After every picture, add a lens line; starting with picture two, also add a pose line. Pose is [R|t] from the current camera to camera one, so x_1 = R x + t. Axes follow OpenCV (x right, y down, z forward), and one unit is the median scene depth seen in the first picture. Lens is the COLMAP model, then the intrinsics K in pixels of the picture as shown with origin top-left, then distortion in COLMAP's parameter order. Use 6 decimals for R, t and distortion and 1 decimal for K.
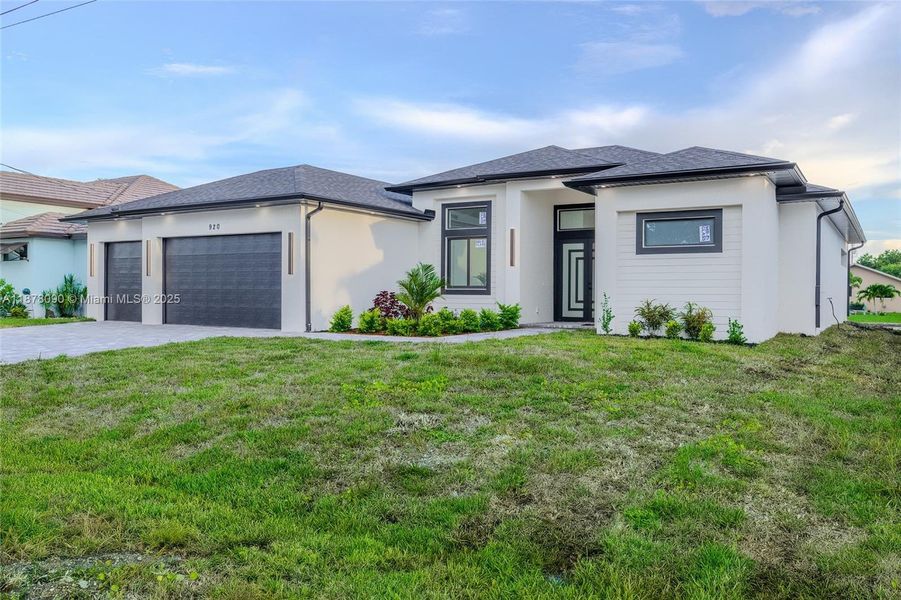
lens RADIAL K [[725.6, 0, 442.3], [0, 725.6, 302.1], [0, 0, 1]] dist [0.022060, 0.005983]
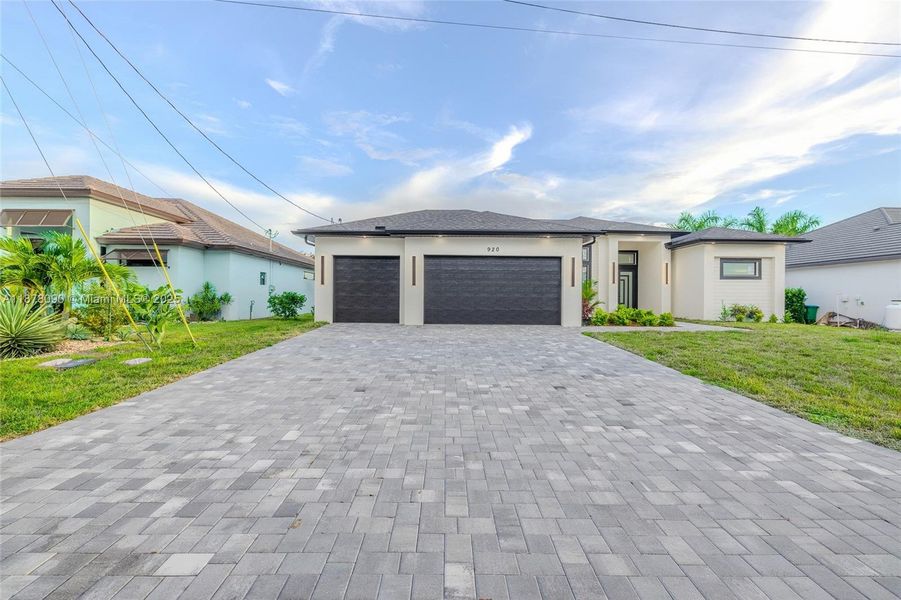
lens RADIAL K [[384.1, 0, 441.4], [0, 384.1, 305.7], [0, 0, 1]] dist [0.002349, -0.000733]
pose [[0.834482, -0.012118, 0.550902, -0.720556], [0.005647, 0.999894, 0.013442, -0.010472], [-0.551007, -0.008106, 0.834461, 0.430639]]
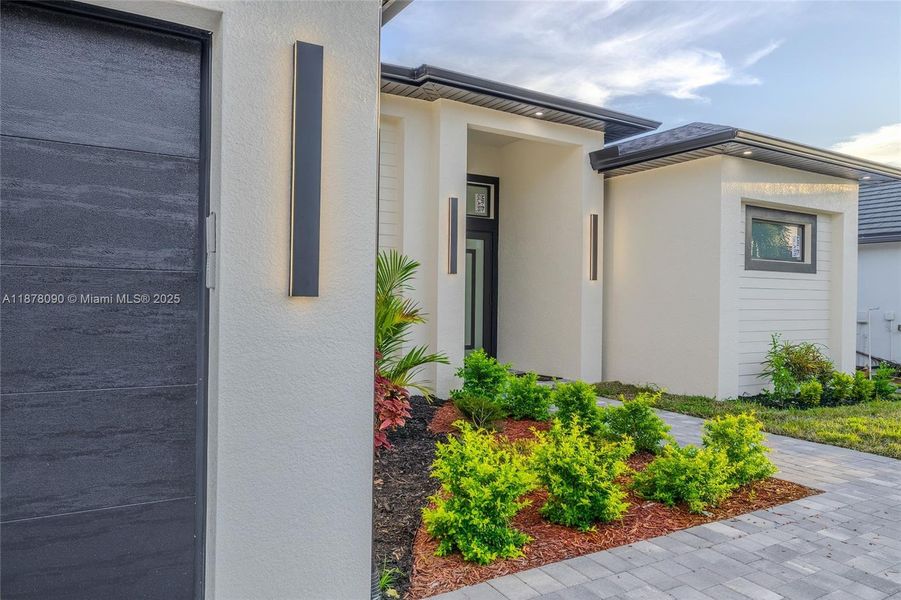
lens RADIAL K [[637.3, 0, 443.9], [0, 637.3, 299.4], [0, 0, 1]] dist [0.007370, 0.000815]
pose [[0.445029, -0.004913, 0.895502, -0.276607], [0.000579, 0.999986, 0.005199, -0.033051], [-0.895516, -0.001795, 0.445026, 0.770679]]
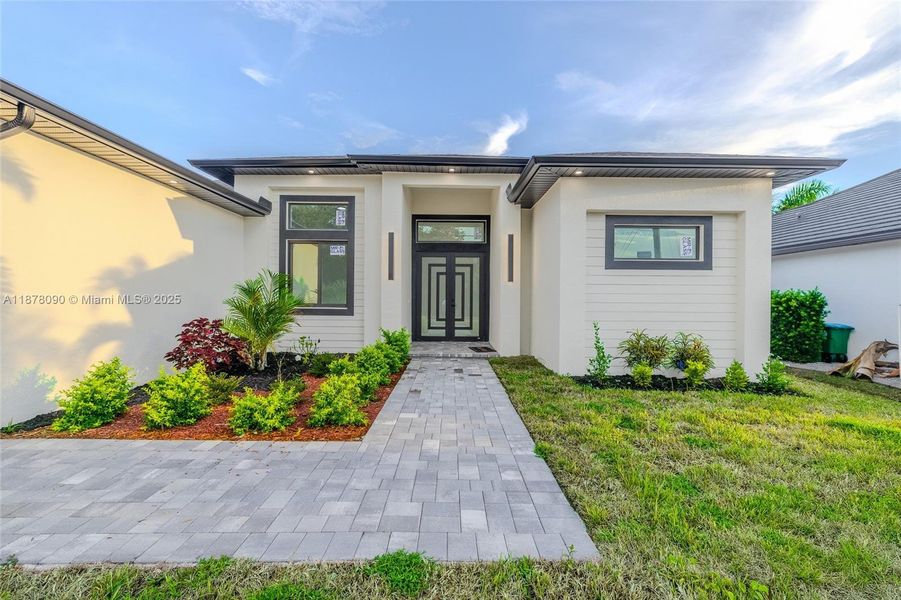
lens RADIAL K [[384.1, 0, 447.9], [0, 384.1, 298.8], [0, 0, 1]] dist [0.002349, -0.000733]
pose [[0.842590, -0.000240, 0.538555, -0.071177], [0.003063, 0.999986, -0.004346, -0.025650], [-0.538547, 0.005312, 0.842579, 0.584450]]
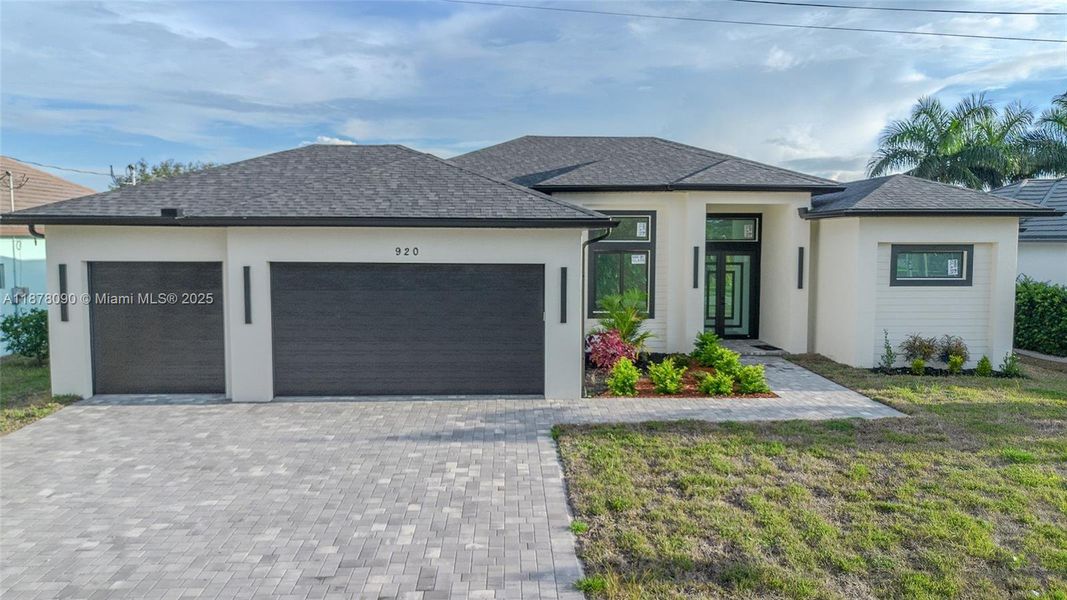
lens RADIAL K [[775.2, 0, 527.4], [0, 775.2, 295.0], [0, 0, 1]] dist [0.042466, -0.013339]
pose [[0.816773, -0.048263, 0.574937, -0.587757], [0.009975, 0.997527, 0.069568, -0.103804], [-0.576873, -0.051086, 0.815235, 0.323794]]
